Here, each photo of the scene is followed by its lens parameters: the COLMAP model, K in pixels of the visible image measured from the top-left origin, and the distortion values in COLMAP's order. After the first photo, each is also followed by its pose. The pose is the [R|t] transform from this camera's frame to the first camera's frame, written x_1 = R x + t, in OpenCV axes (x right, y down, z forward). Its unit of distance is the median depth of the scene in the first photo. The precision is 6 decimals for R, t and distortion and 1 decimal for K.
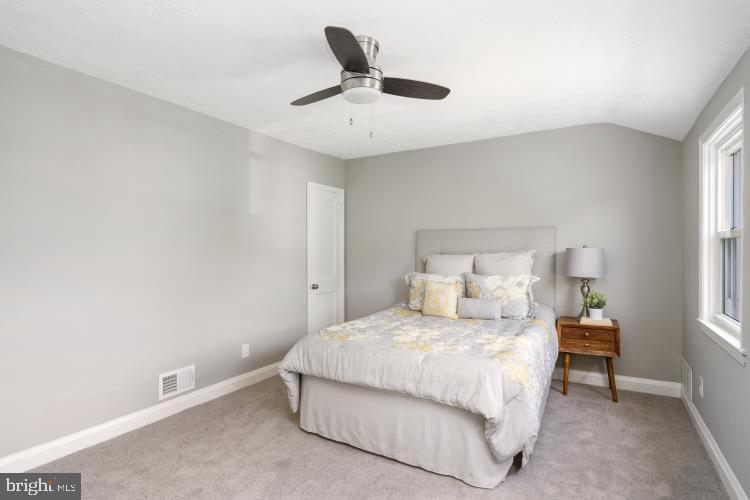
lens RADIAL K [[376.9, 0, 375.0], [0, 376.9, 250.0], [0, 0, 1]] dist [0.002631, 0.000344]
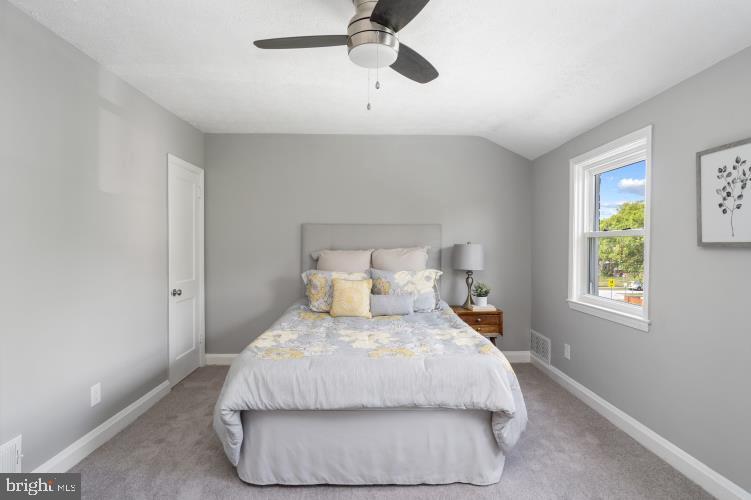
lens RADIAL K [[377.4, 0, 375.5], [0, 377.4, 250.0], [0, 0, 1]] dist [0.002631, 0.000344]
pose [[0.853019, -0.001317, 0.521879, -0.291300], [-0.004462, 0.999942, 0.009818, 0.002104], [-0.521861, -0.010704, 0.852963, 0.185364]]
